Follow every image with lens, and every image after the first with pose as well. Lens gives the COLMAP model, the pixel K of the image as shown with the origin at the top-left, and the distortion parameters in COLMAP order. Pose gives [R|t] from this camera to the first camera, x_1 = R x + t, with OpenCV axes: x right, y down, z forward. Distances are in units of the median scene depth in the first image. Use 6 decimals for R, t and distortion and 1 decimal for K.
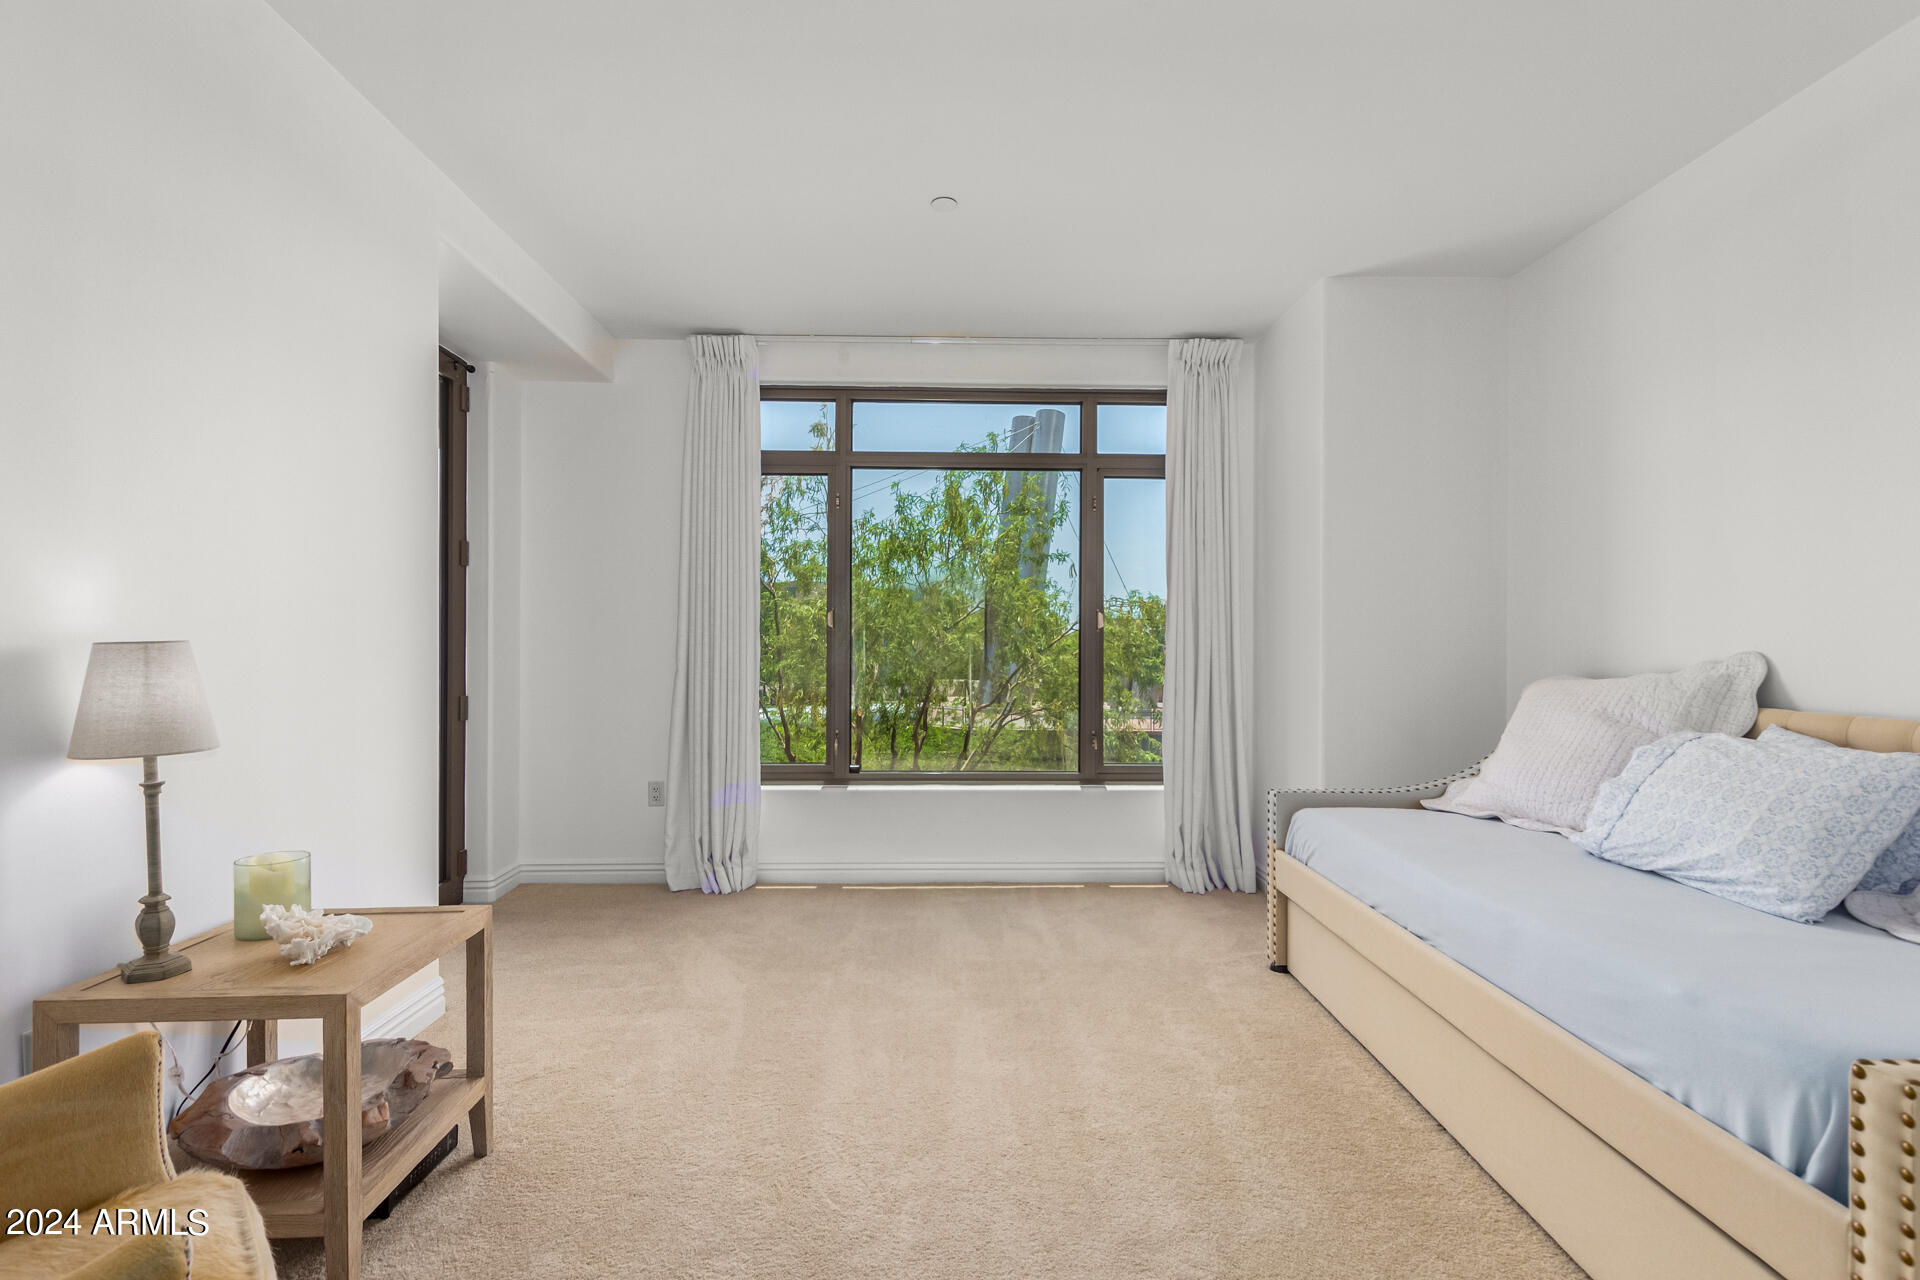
lens RADIAL K [[884.9, 0, 936.2], [0, 884.9, 638.0], [0, 0, 1]] dist [0.006942, -0.004541]
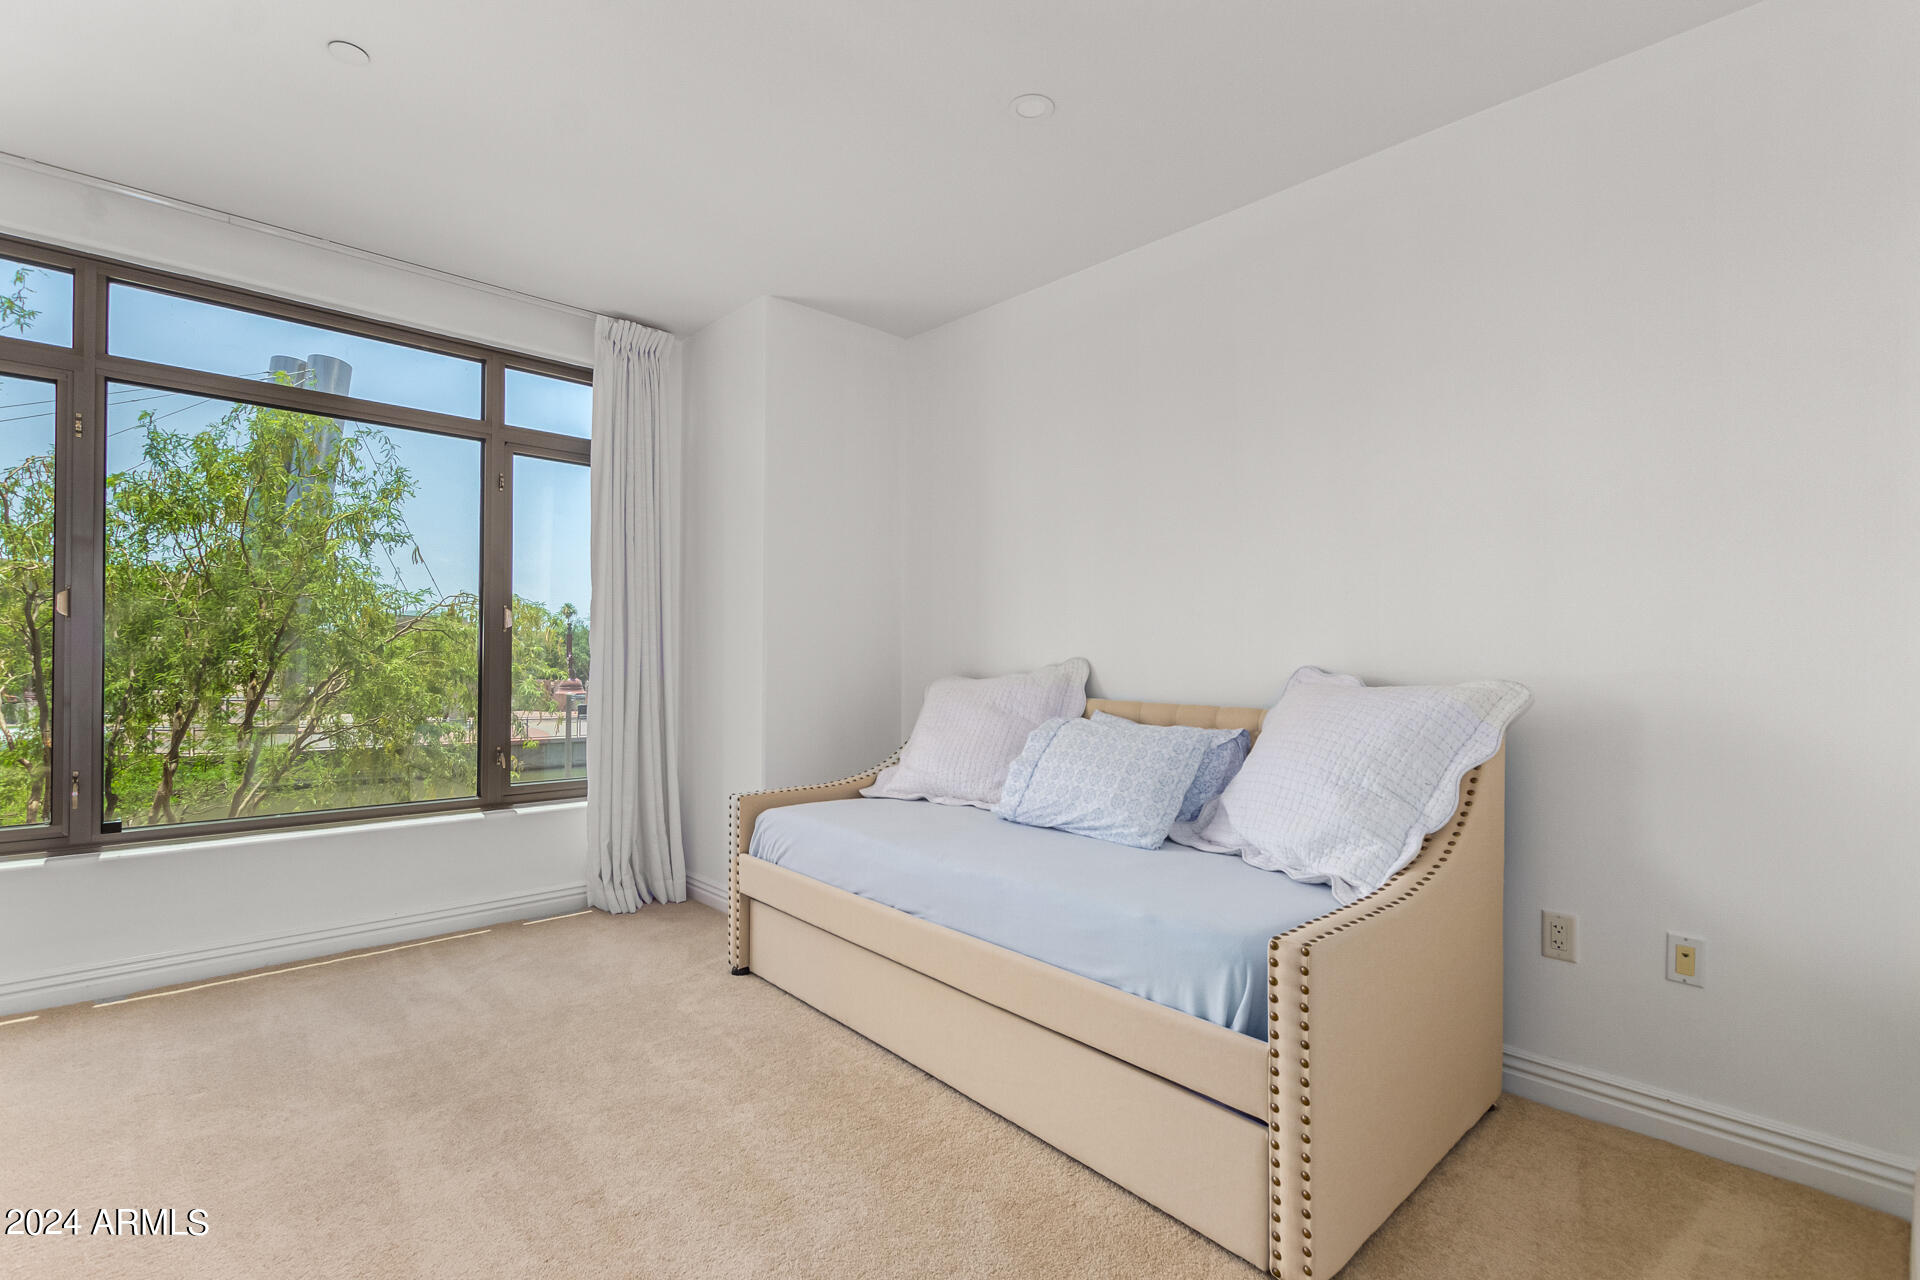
lens RADIAL K [[884.9, 0, 962.3], [0, 884.9, 647.9], [0, 0, 1]] dist [0.006942, -0.004541]
pose [[0.732229, 0.010806, 0.680973, -0.135717], [-0.015678, 0.999877, 0.000991, 0.001604], [-0.680878, -0.011402, 0.732308, 0.113002]]
